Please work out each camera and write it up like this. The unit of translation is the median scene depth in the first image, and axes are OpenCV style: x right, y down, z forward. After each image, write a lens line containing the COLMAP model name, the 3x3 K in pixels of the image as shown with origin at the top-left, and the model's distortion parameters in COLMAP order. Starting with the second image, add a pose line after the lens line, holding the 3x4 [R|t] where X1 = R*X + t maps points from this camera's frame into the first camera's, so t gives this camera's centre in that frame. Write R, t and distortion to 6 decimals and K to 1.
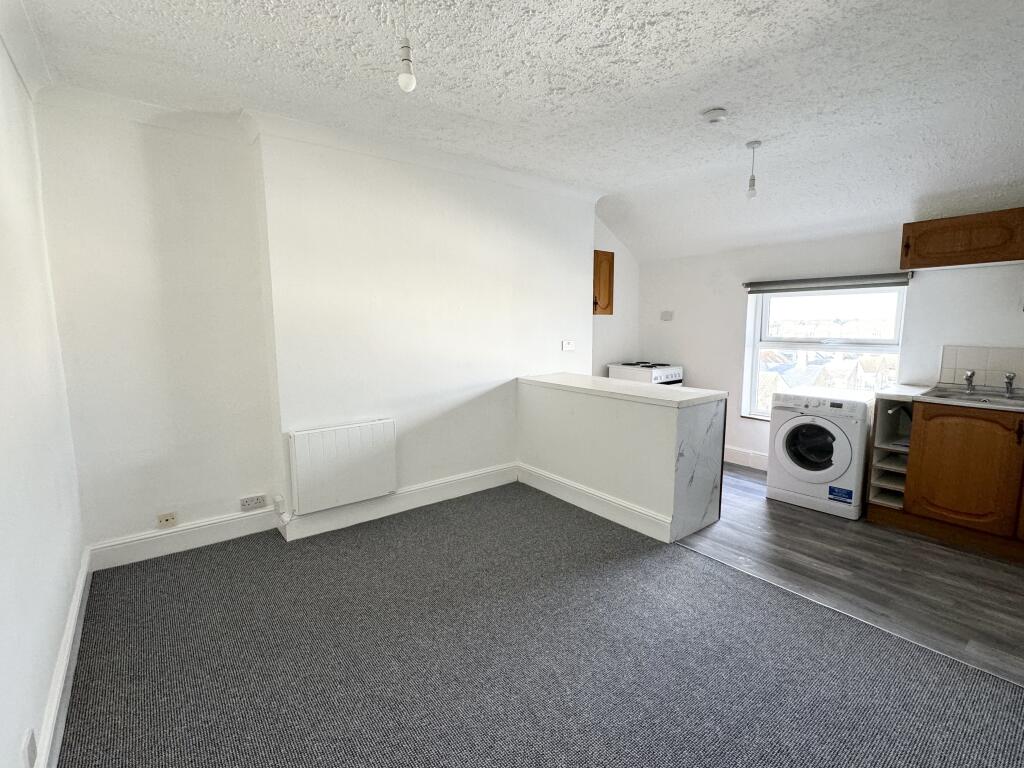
lens RADIAL K [[470.2, 0, 511.2], [0, 470.2, 381.8], [0, 0, 1]] dist [-0.001419, -0.000500]
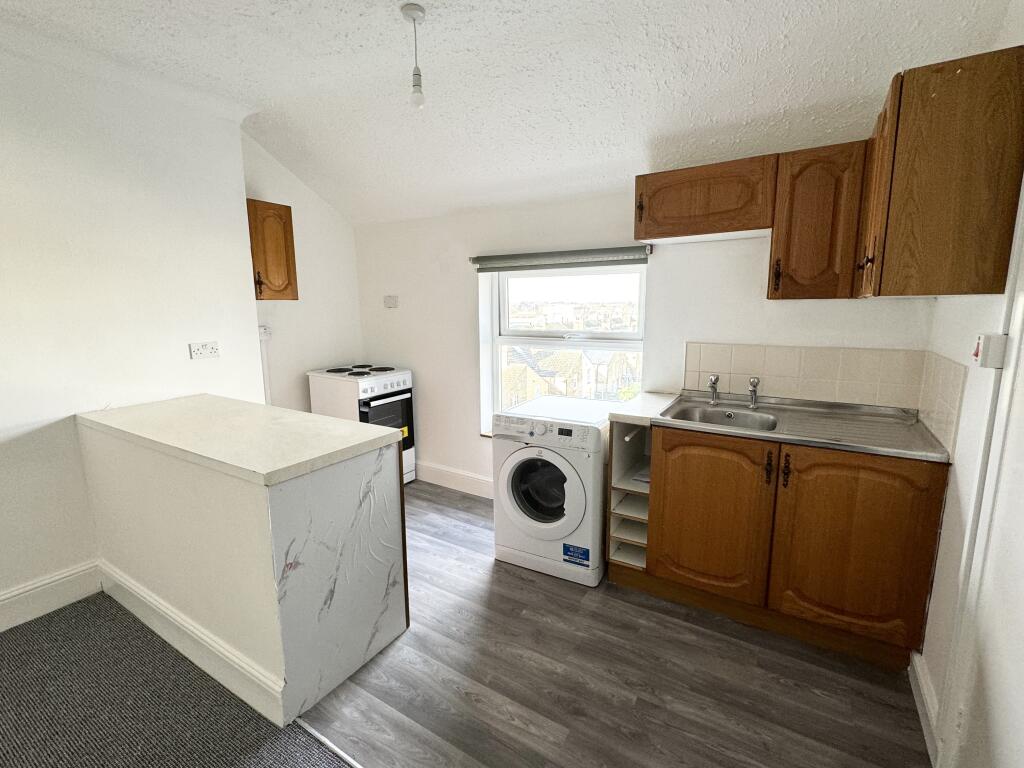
lens RADIAL K [[470.2, 0, 511.2], [0, 470.2, 381.8], [0, 0, 1]] dist [-0.001419, -0.000500]
pose [[0.936222, -0.058849, 0.346447, 0.379657], [0.046477, 0.997953, 0.043921, -0.059638], [-0.348323, -0.025018, 0.937041, 0.374110]]
